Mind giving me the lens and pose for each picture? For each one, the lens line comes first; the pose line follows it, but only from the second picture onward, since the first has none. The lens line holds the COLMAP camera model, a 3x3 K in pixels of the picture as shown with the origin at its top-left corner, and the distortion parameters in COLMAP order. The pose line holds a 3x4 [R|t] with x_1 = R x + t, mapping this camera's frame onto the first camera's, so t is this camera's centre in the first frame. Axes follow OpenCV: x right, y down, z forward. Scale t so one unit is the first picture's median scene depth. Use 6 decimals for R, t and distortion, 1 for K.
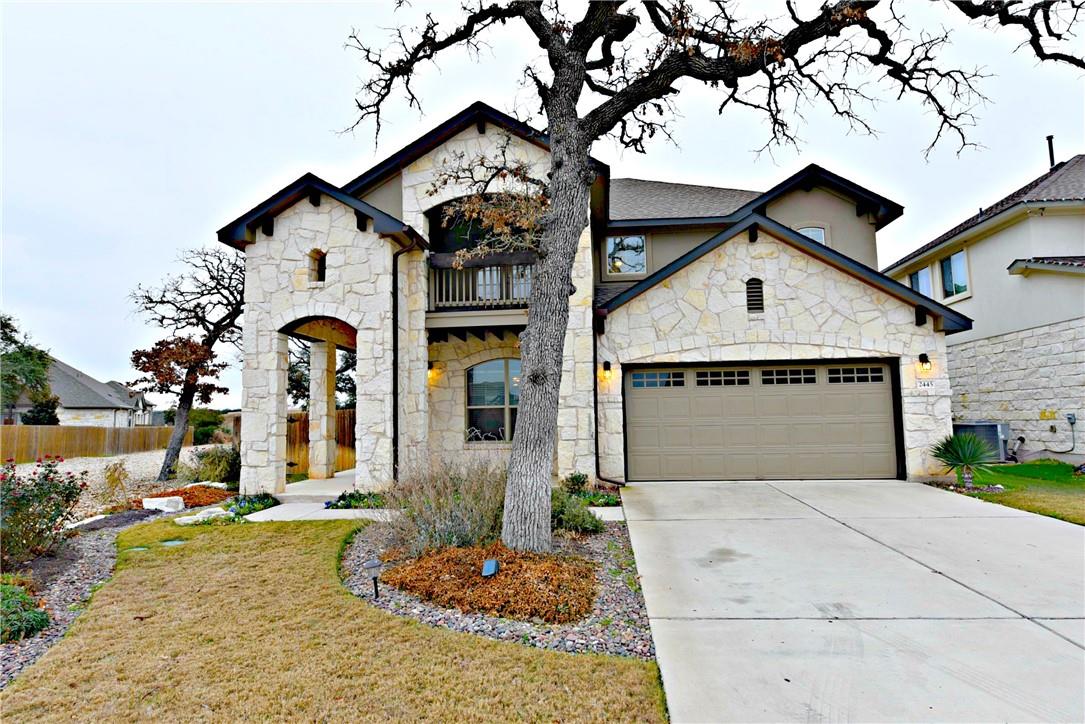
lens RADIAL K [[605.0, 0, 541.8], [0, 605.0, 363.0], [0, 0, 1]] dist [-0.002331, -0.000308]
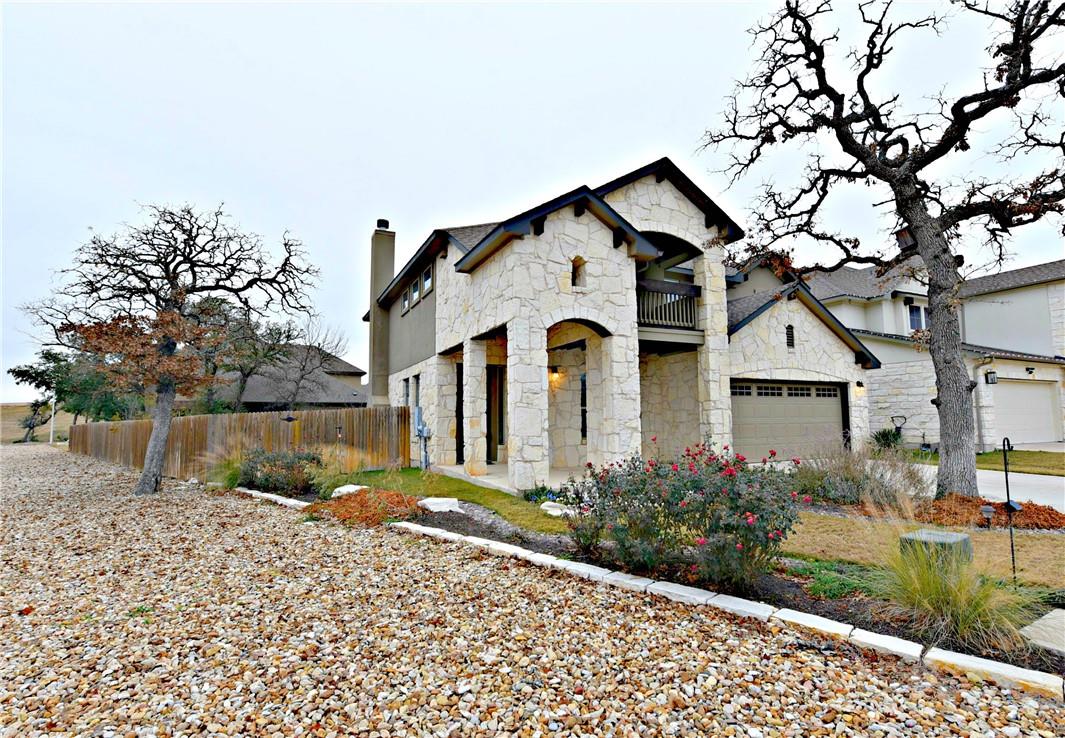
lens RADIAL K [[528.8, 0, 535.2], [0, 528.8, 370.1], [0, 0, 1]] dist [-0.003097, -0.000175]
pose [[0.843016, 0.059299, 0.534611, -0.909976], [-0.053853, 0.998215, -0.025802, 0.040247], [-0.535187, -0.007039, 0.844705, 0.245092]]
